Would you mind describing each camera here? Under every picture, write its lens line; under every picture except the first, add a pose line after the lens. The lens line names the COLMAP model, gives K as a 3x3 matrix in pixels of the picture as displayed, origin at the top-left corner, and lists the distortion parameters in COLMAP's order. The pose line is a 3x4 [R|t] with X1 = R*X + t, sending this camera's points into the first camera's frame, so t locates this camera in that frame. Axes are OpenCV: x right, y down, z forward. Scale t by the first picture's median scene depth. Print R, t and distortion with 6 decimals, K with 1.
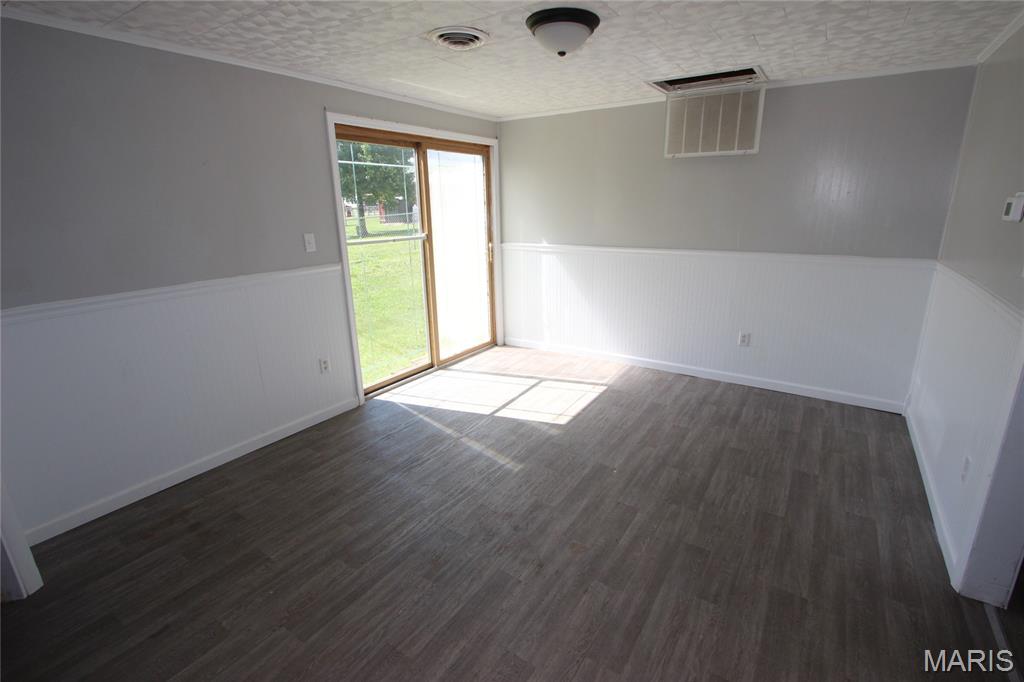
lens RADIAL K [[481.8, 0, 517.1], [0, 481.8, 335.7], [0, 0, 1]] dist [0.003665, 0.000855]
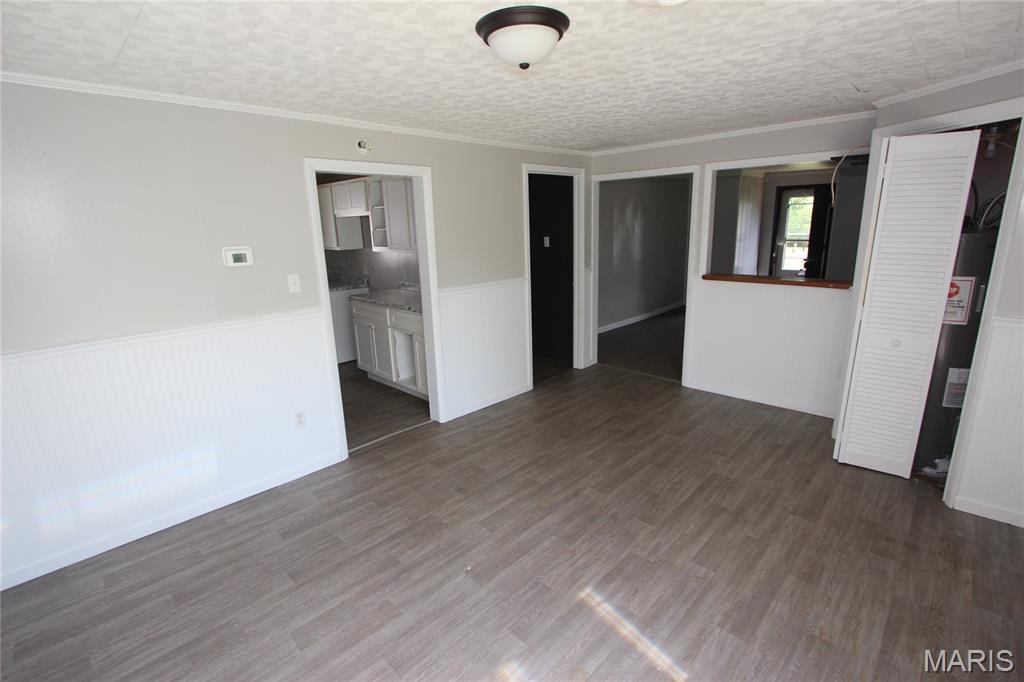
lens RADIAL K [[481.8, 0, 517.1], [0, 481.8, 335.7], [0, 0, 1]] dist [0.003665, 0.000855]
pose [[-0.982504, -0.007470, 0.186092, -0.033603], [0.084765, 0.871770, 0.482527, -0.506540], [-0.165834, 0.489858, -0.855884, 1.638791]]
